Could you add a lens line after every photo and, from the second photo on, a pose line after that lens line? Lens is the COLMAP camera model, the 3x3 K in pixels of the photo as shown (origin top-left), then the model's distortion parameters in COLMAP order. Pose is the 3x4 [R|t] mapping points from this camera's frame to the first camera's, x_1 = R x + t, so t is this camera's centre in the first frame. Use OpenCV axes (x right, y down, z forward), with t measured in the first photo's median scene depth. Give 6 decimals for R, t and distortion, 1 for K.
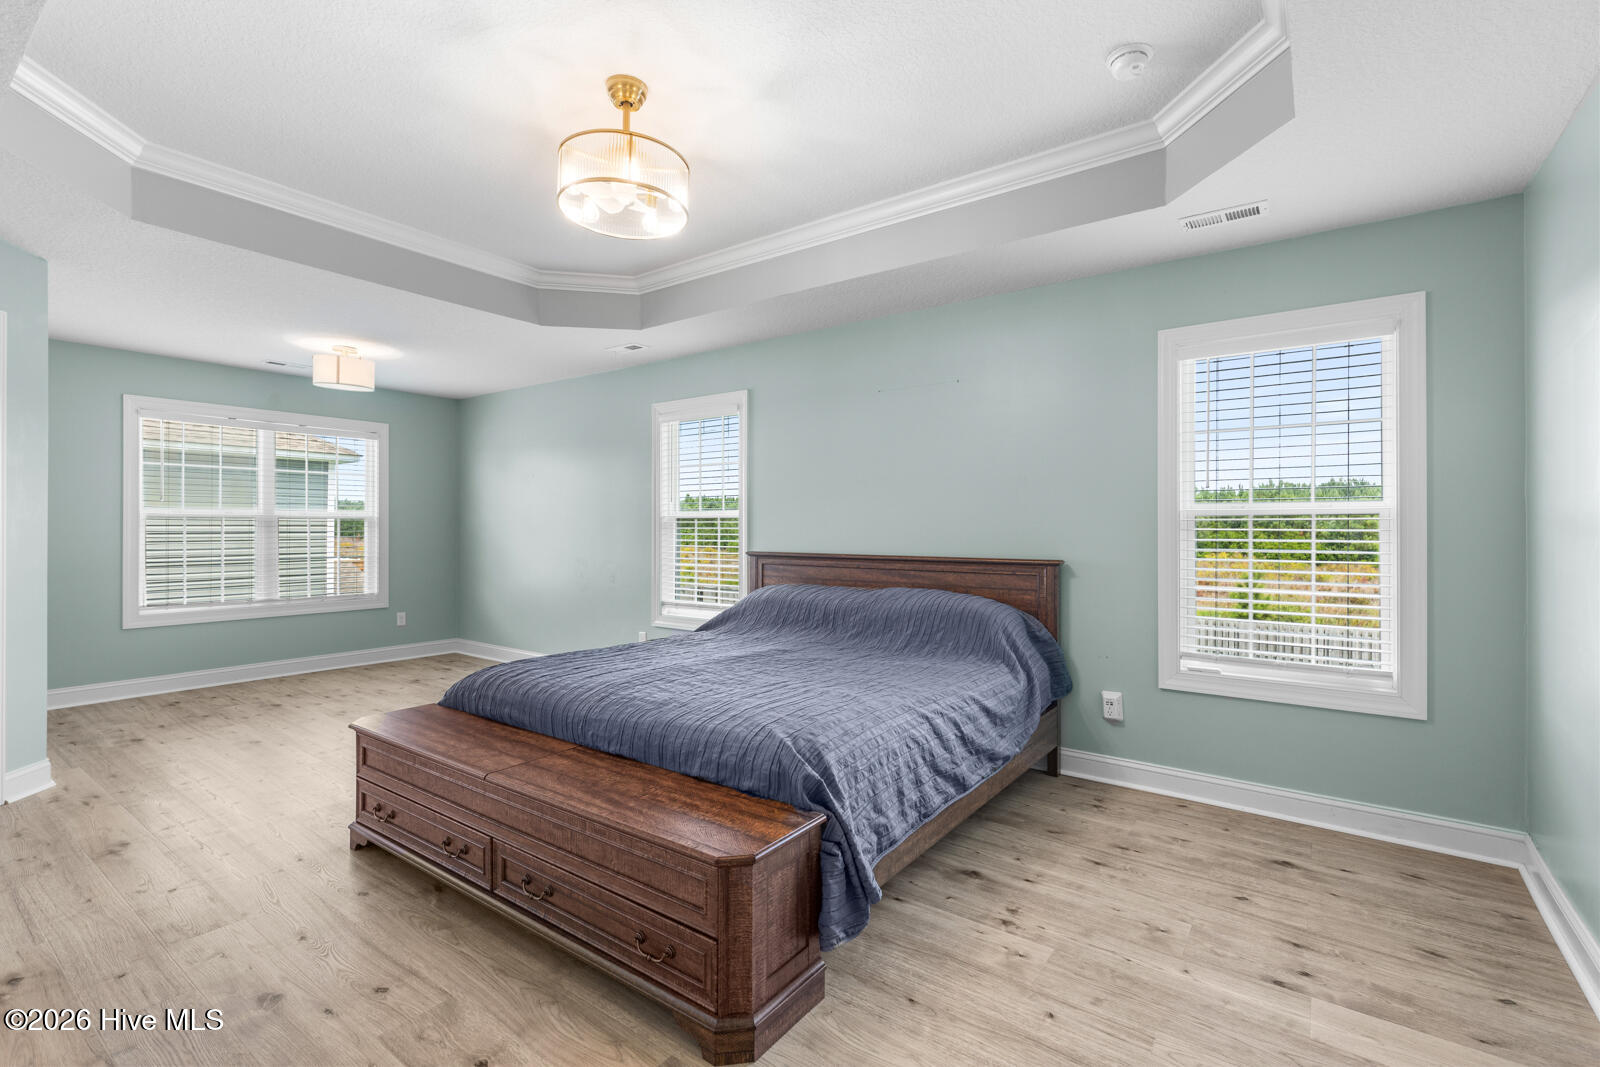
lens RADIAL K [[724.1, 0, 807.8], [0, 724.1, 532.5], [0, 0, 1]] dist [0.001997, -0.000793]
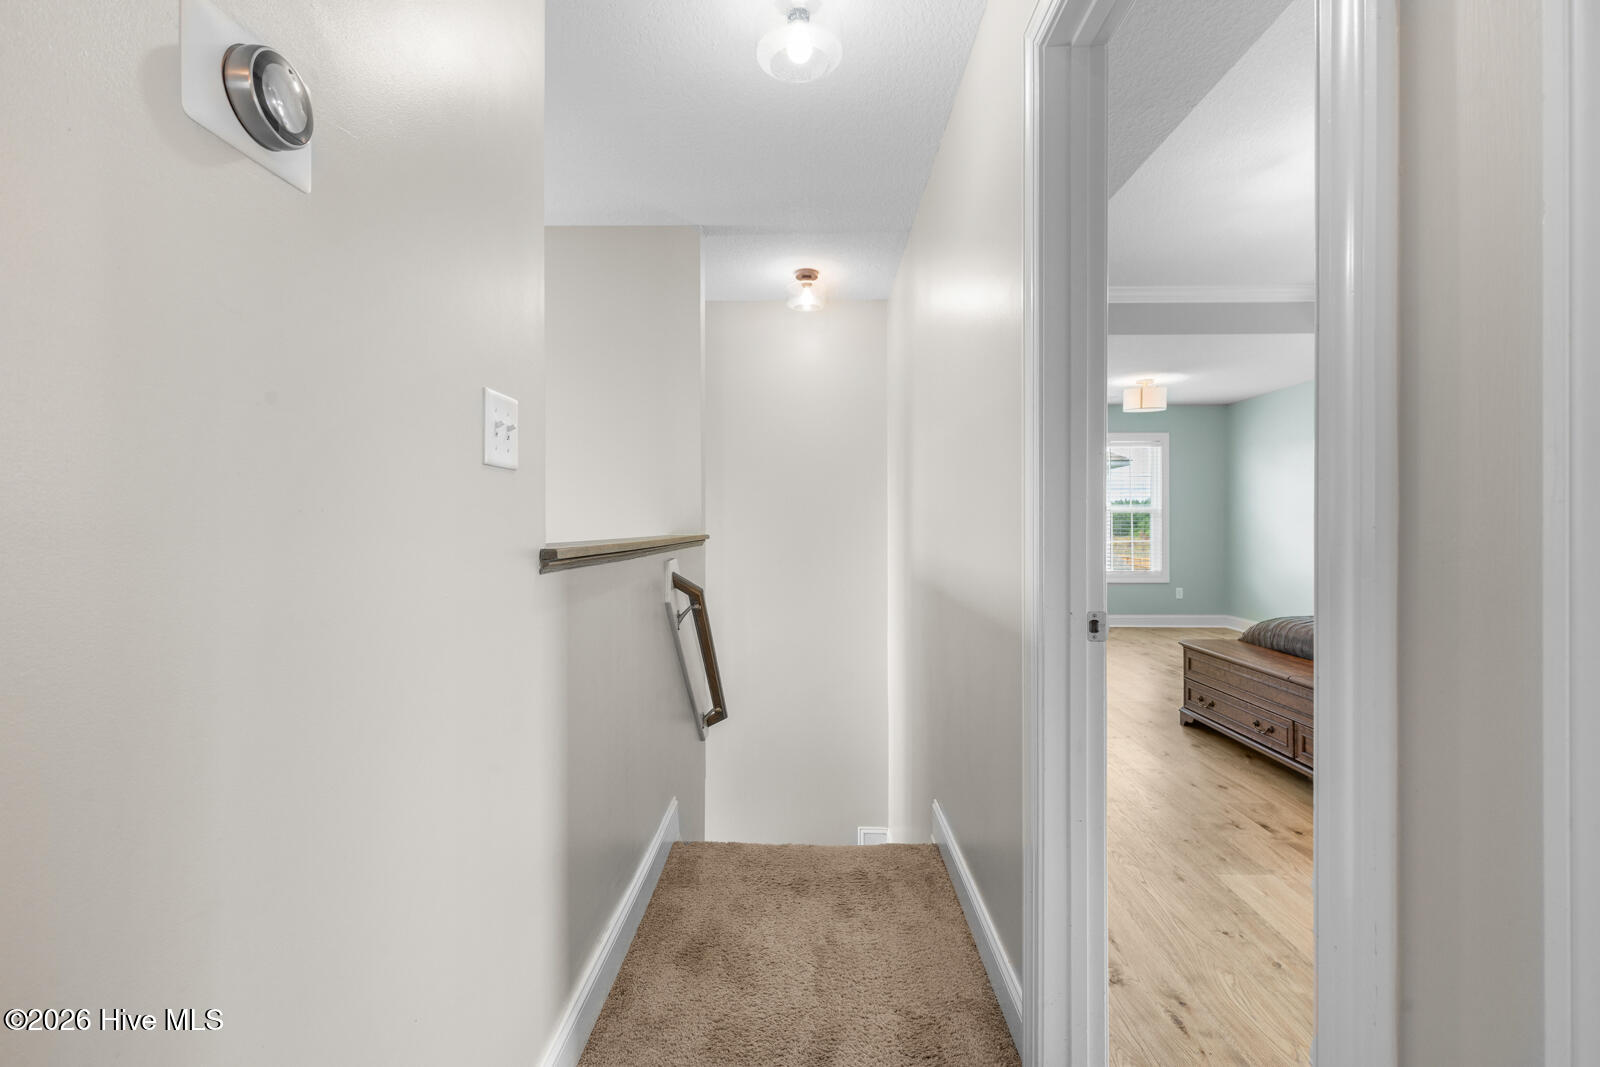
lens RADIAL K [[724.1, 0, 807.1], [0, 724.1, 531.0], [0, 0, 1]] dist [0.001997, -0.000793]
pose [[0.580836, -0.004903, -0.814006, 0.135414], [0.004255, 0.999986, -0.002987, 0.040212], [0.814009, -0.001728, 0.580849, -0.484667]]
